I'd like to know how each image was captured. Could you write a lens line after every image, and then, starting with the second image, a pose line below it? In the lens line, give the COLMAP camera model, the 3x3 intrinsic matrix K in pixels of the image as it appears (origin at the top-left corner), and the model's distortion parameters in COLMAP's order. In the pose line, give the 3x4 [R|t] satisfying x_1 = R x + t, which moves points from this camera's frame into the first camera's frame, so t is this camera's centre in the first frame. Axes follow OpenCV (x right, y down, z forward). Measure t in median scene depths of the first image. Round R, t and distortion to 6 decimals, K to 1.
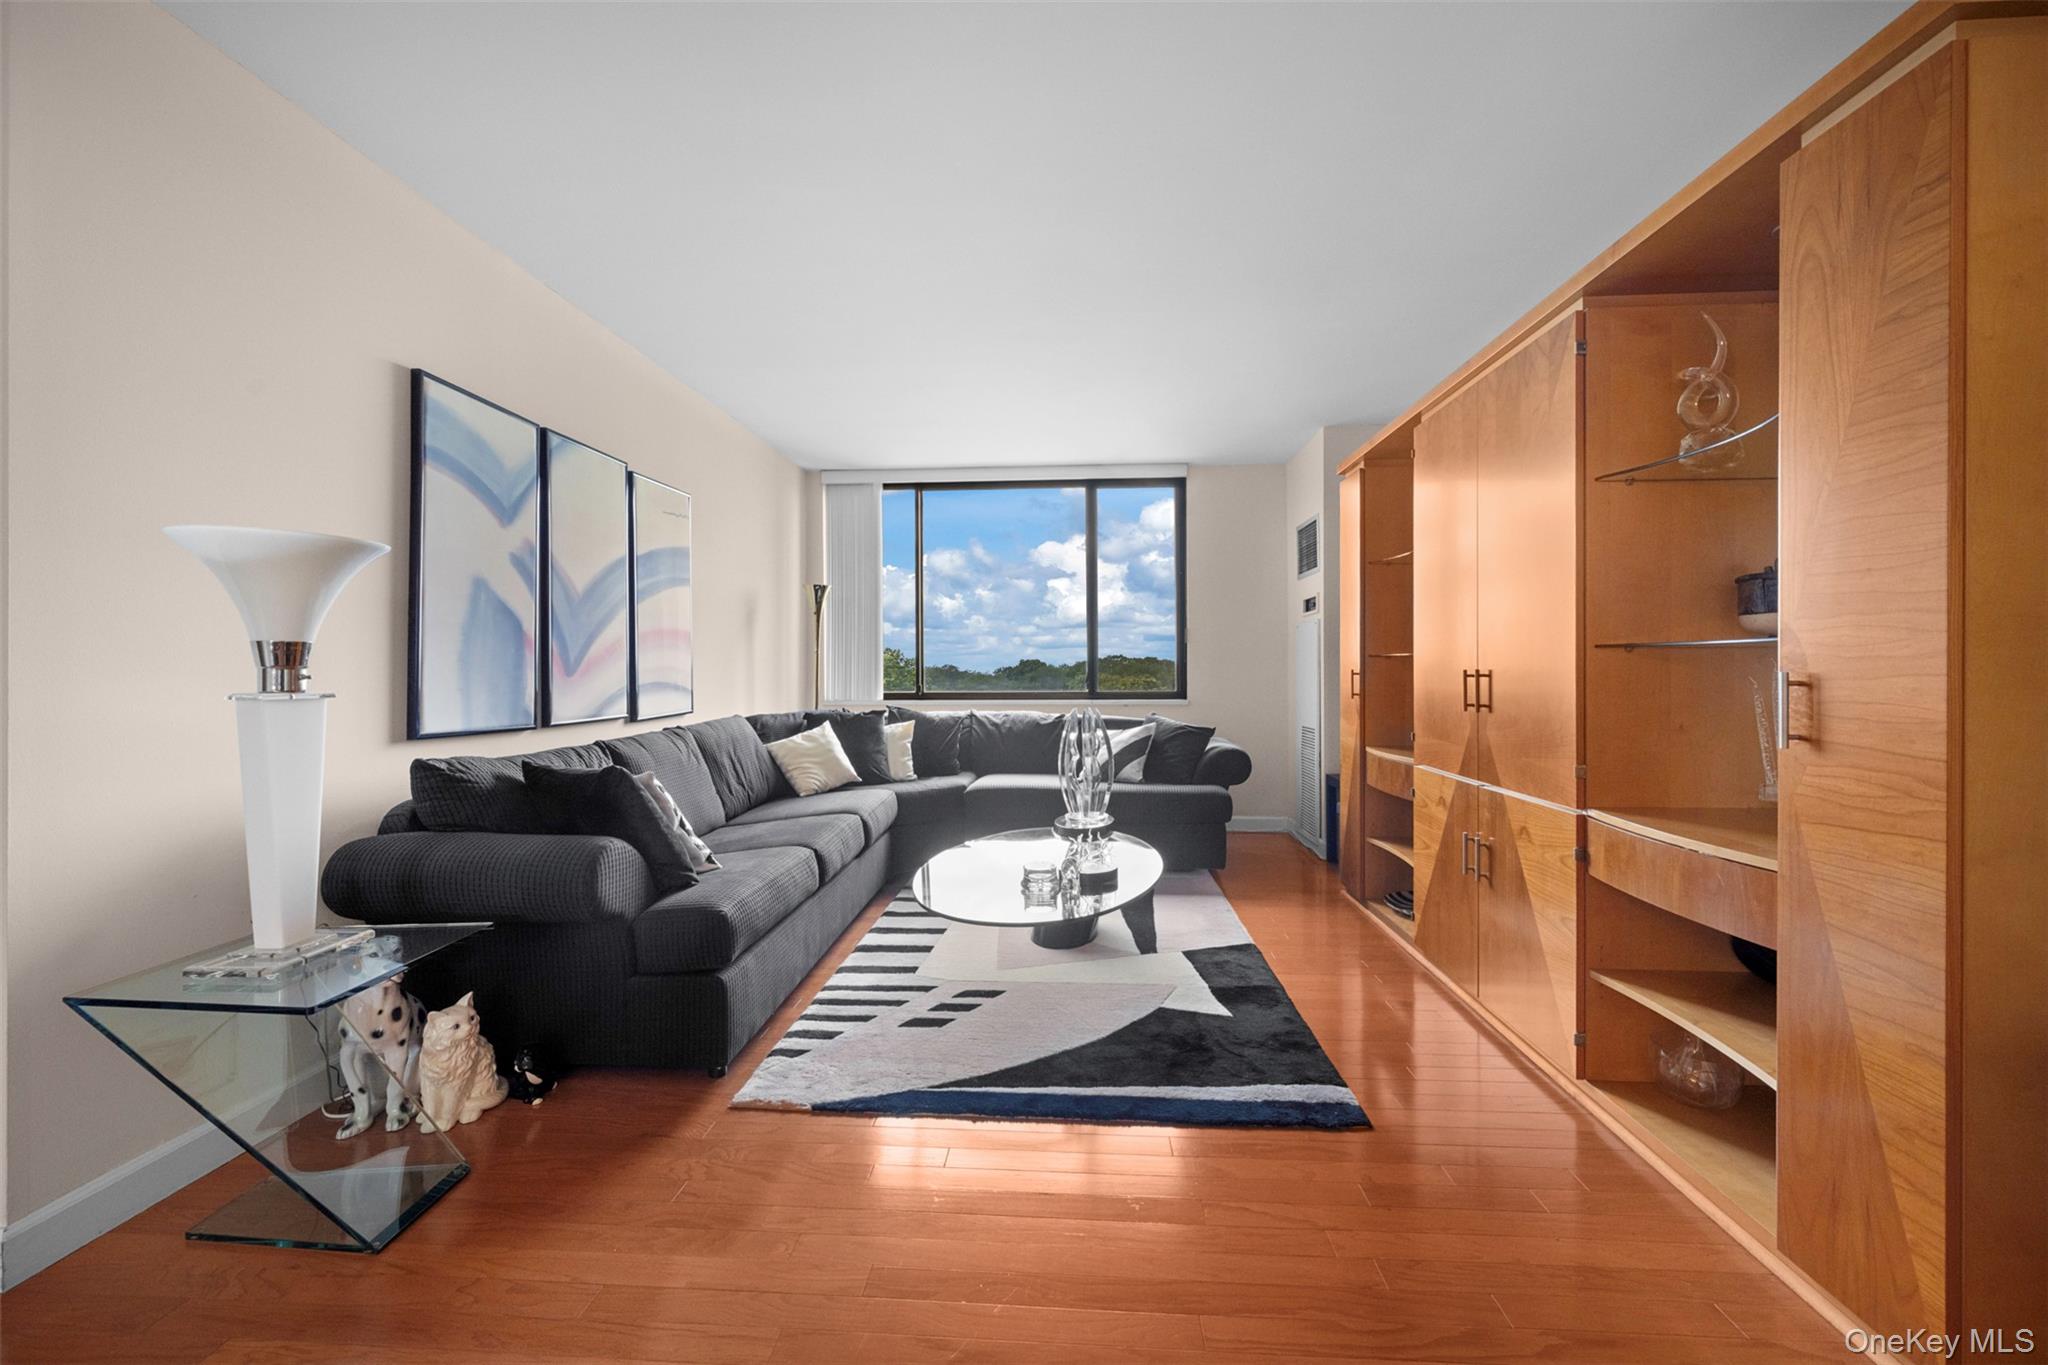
lens RADIAL K [[836.1, 0, 1028.0], [0, 836.1, 671.9], [0, 0, 1]] dist [-0.001309, 0.001012]
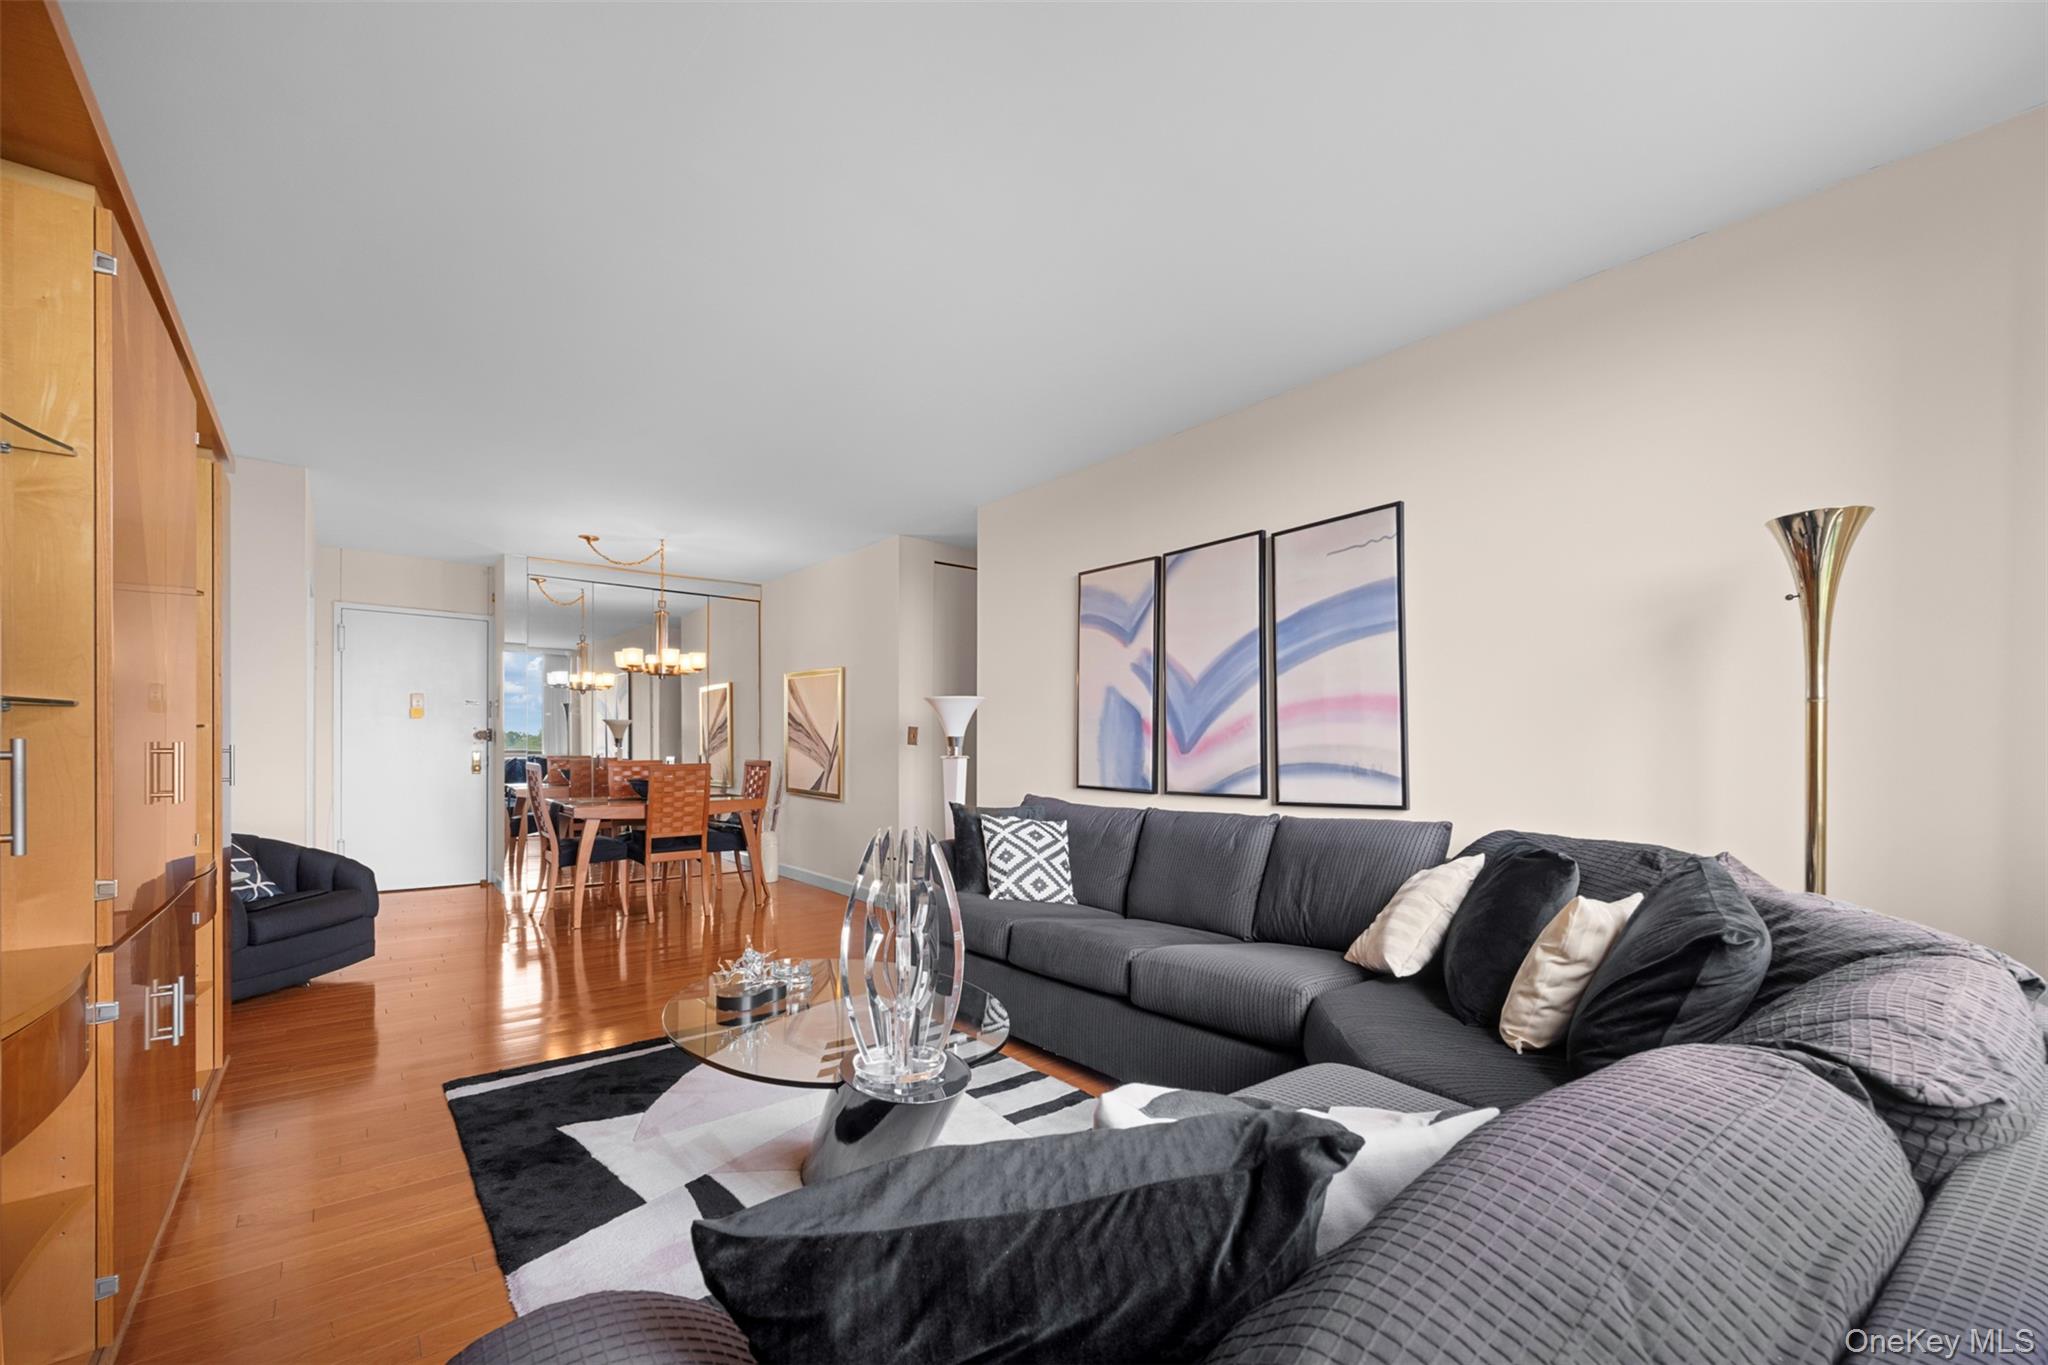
lens RADIAL K [[836.1, 0, 1031.8], [0, 836.1, 745.1], [0, 0, 1]] dist [-0.001309, 0.001012]
pose [[-0.723225, 0.005090, -0.690594, 0.410201], [0.003417, 0.999987, 0.003792, -0.011281], [0.690604, 0.000383, -0.723233, 1.671482]]
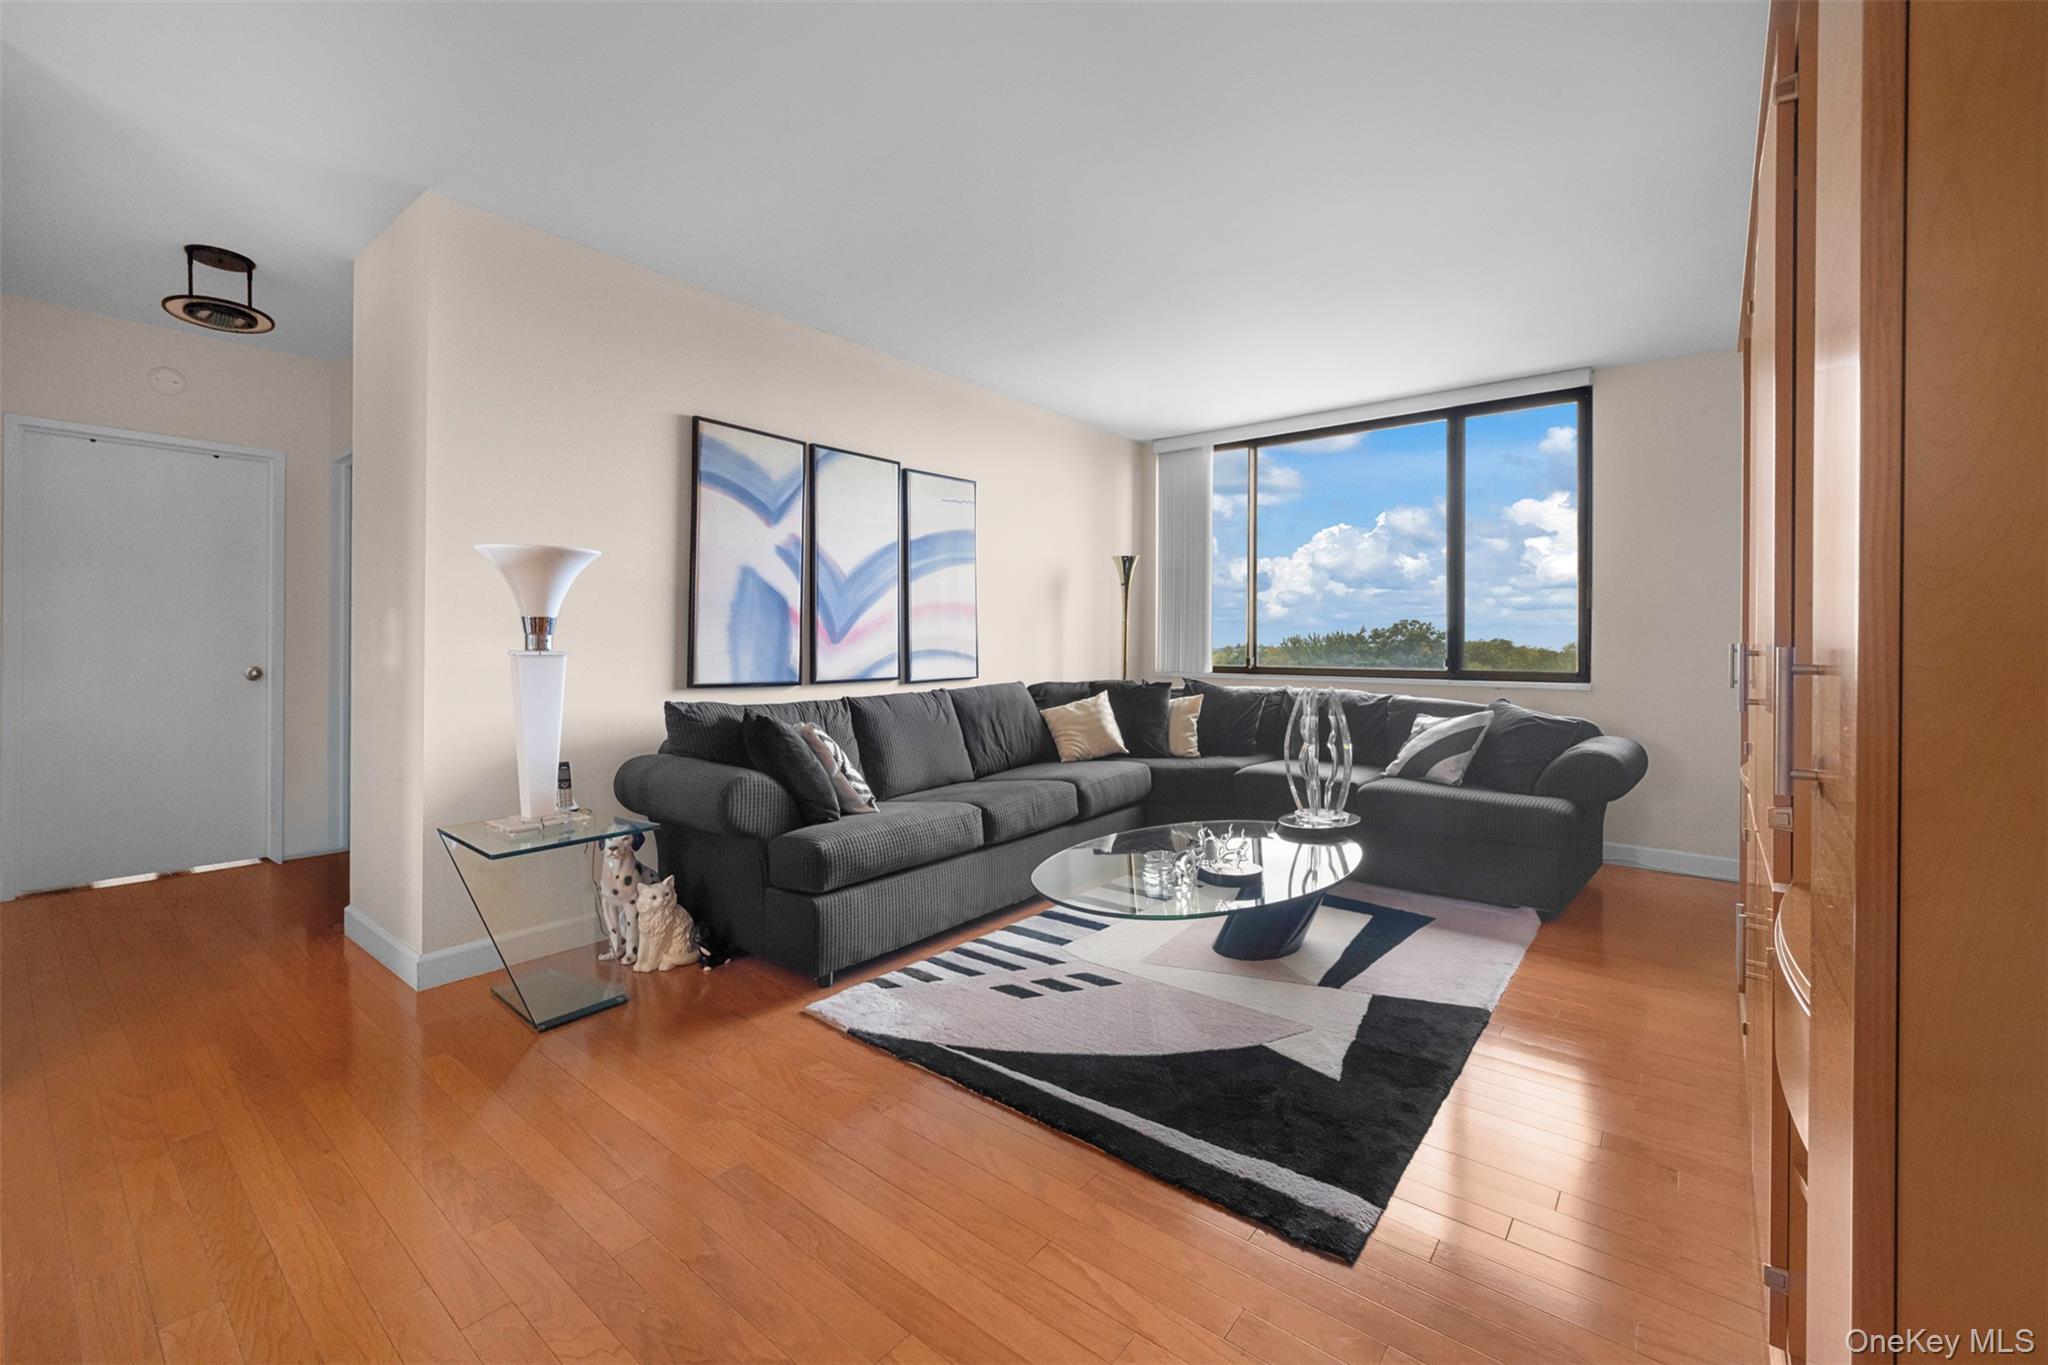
lens RADIAL K [[836.1, 0, 1000.0], [0, 836.1, 650.8], [0, 0, 1]] dist [-0.001309, 0.001012]
pose [[0.808420, 0.013443, -0.588452, 0.363366], [-0.009105, 0.999905, 0.010334, 0.001277], [0.588535, -0.002996, 0.808466, 0.146814]]
